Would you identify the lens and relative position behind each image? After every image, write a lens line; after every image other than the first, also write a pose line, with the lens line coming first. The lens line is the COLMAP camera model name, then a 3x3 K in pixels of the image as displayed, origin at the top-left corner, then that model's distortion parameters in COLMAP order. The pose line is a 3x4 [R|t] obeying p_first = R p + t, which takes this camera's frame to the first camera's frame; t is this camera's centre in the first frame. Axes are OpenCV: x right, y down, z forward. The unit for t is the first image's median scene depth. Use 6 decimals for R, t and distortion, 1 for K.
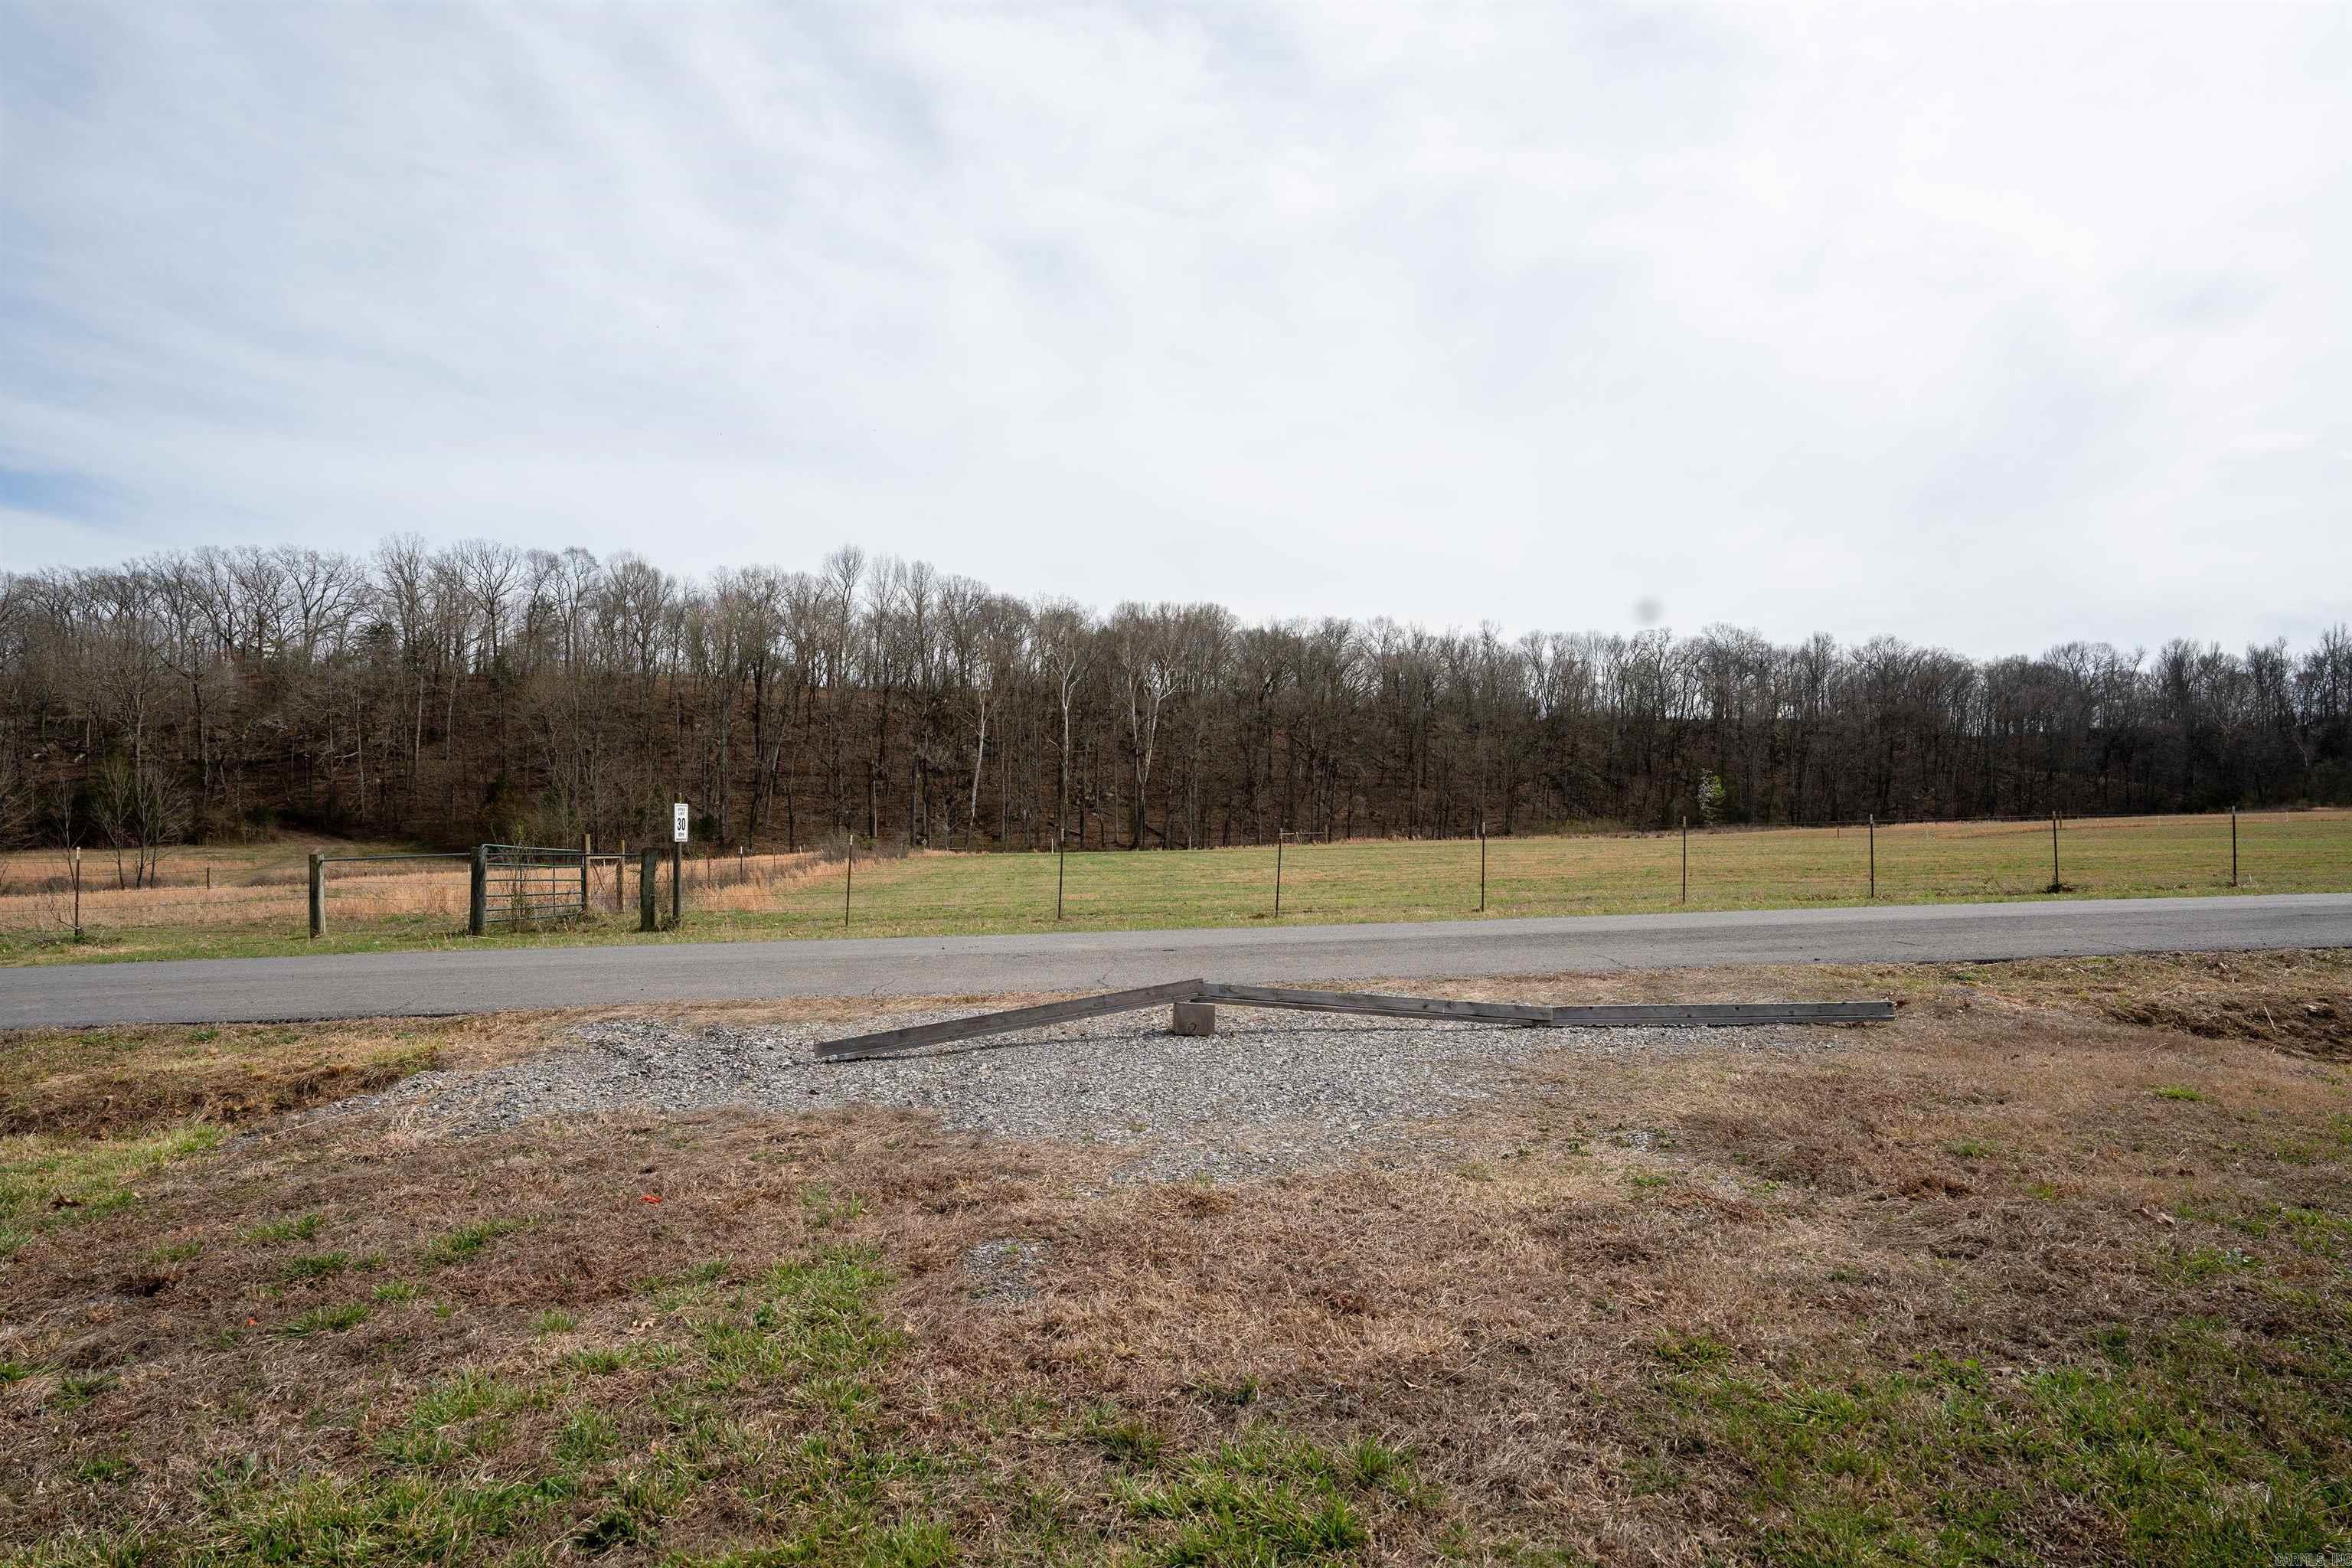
lens RADIAL K [[1175.8, 0, 1168.4], [0, 1175.8, 795.1], [0, 0, 1]] dist [-0.032221, 0.002318]
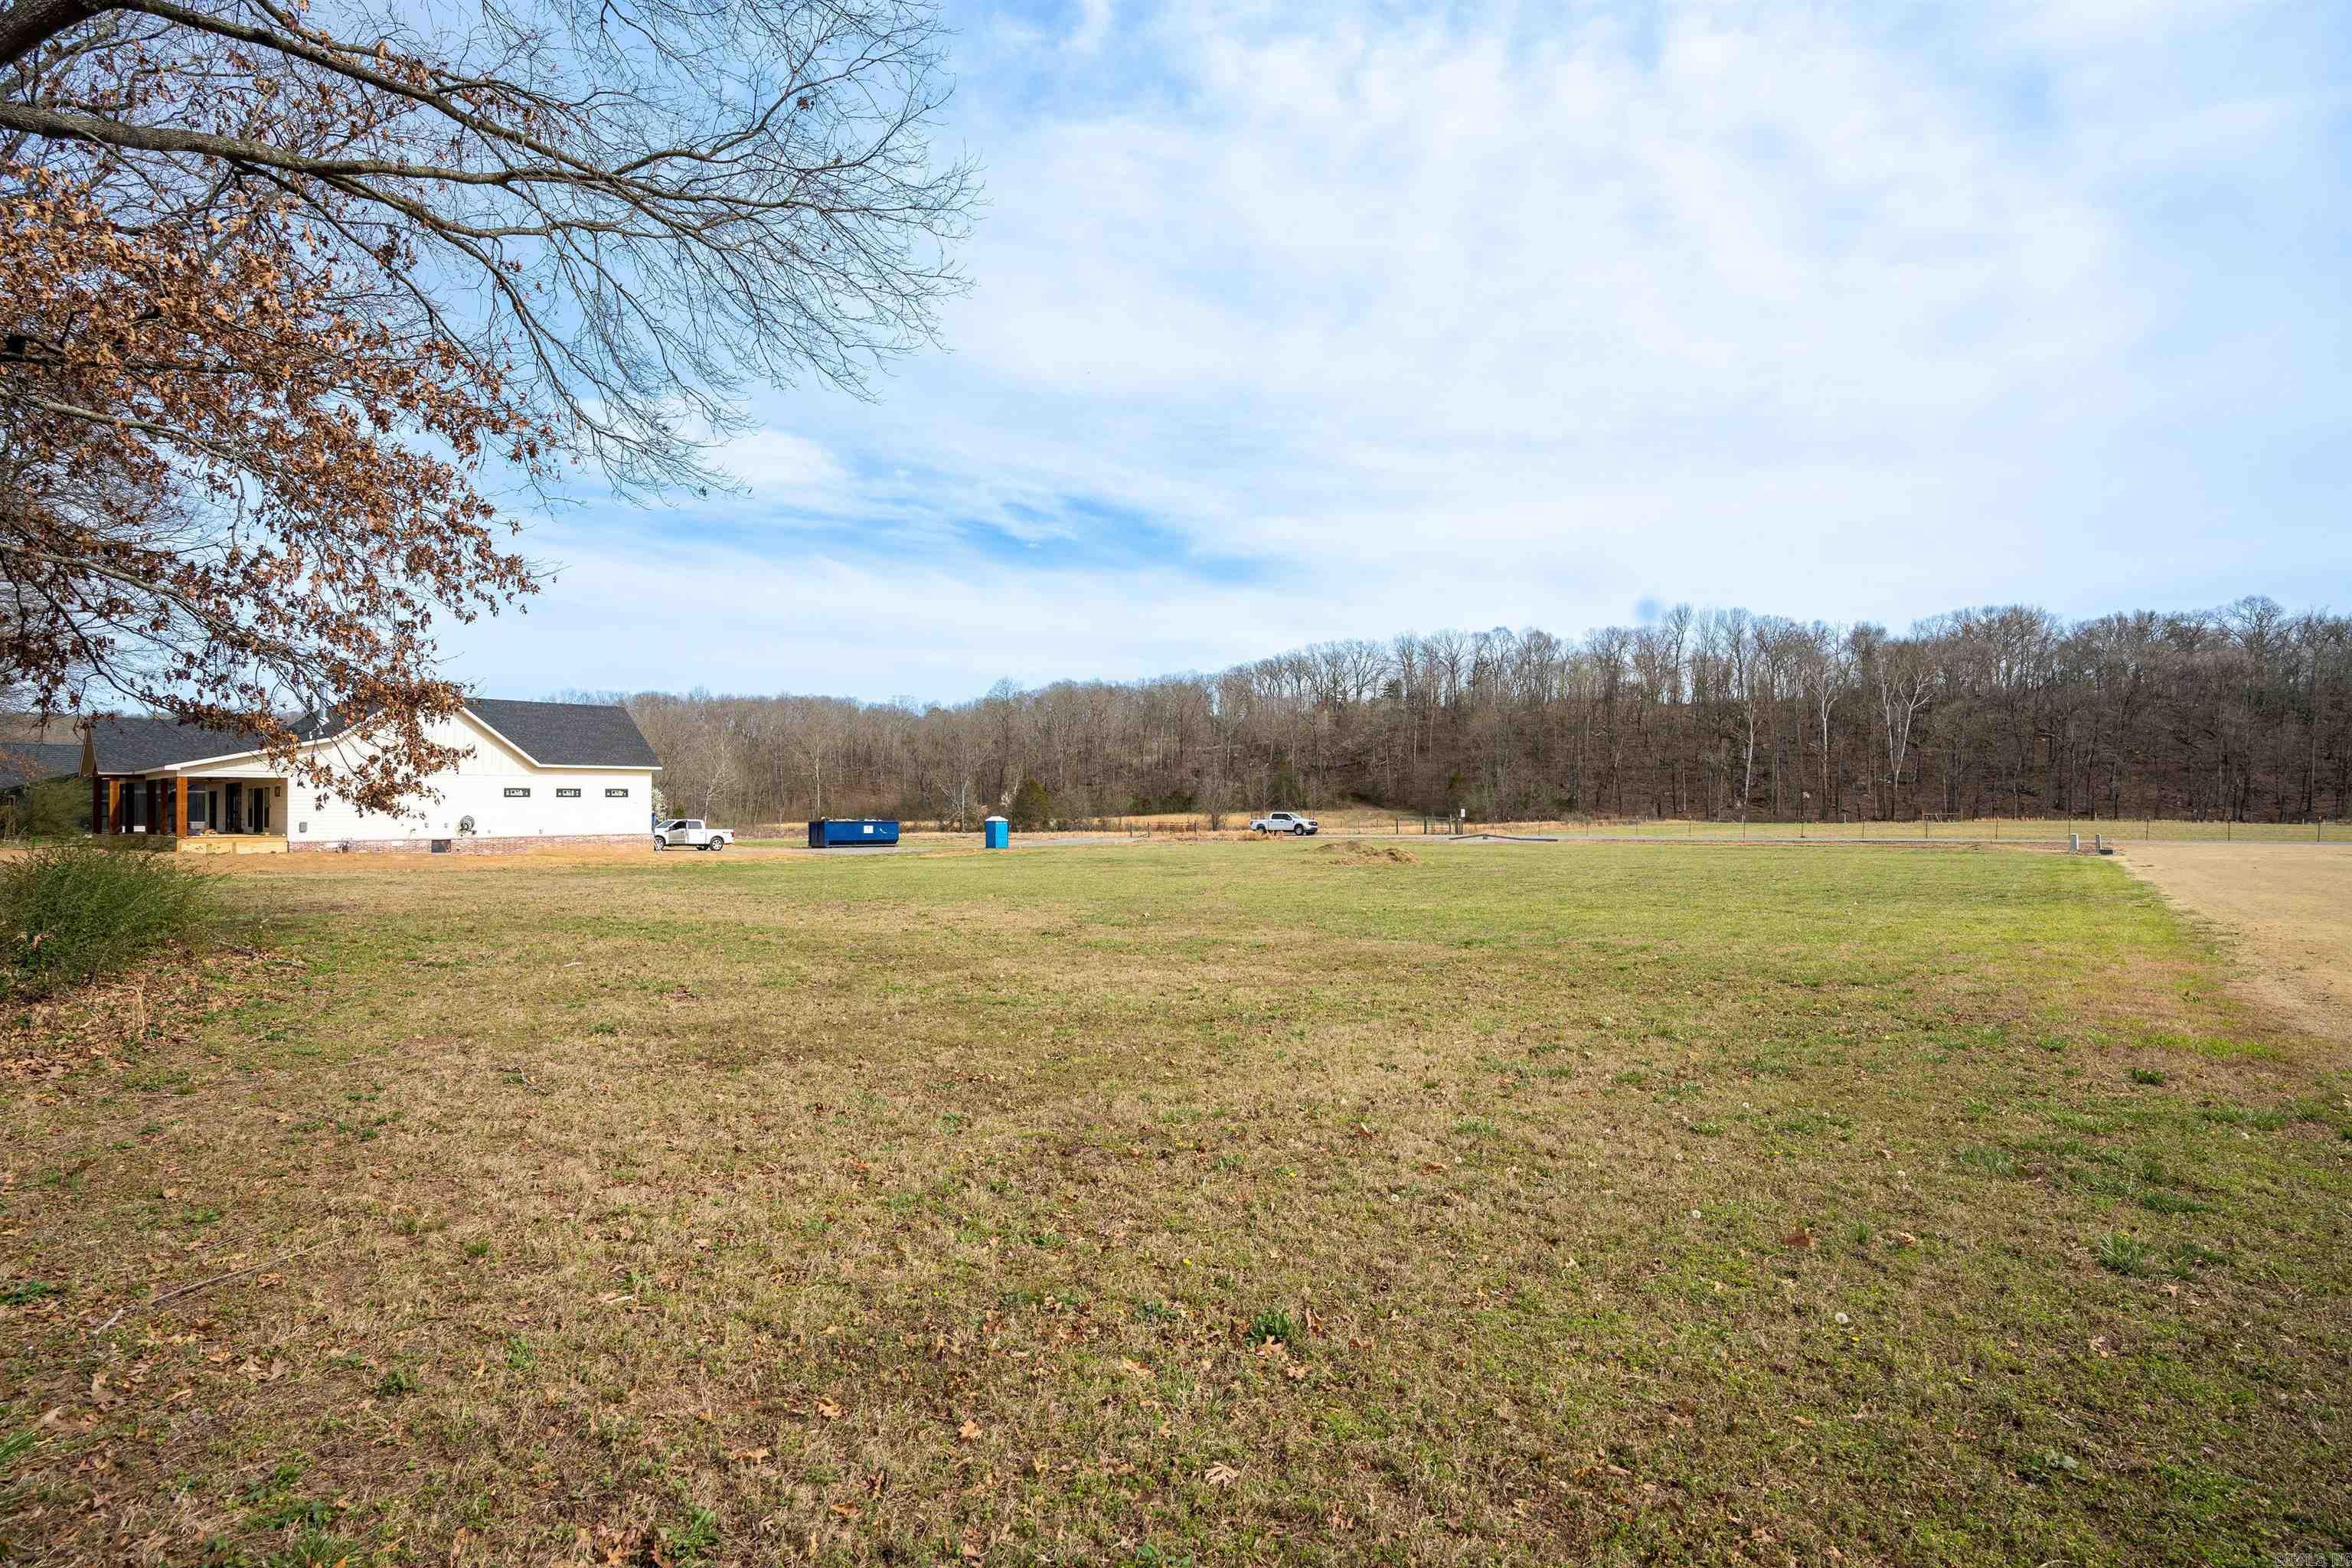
lens RADIAL K [[1129.4, 0, 1168.9], [0, 1129.4, 782.2], [0, 0, 1]] dist [-0.054059, 0.027221]
pose [[0.704723, 0.001919, -0.709480, 0.240770], [0.009452, 0.999882, 0.012094, -0.020303], [0.709419, -0.015229, 0.704622, -0.373302]]
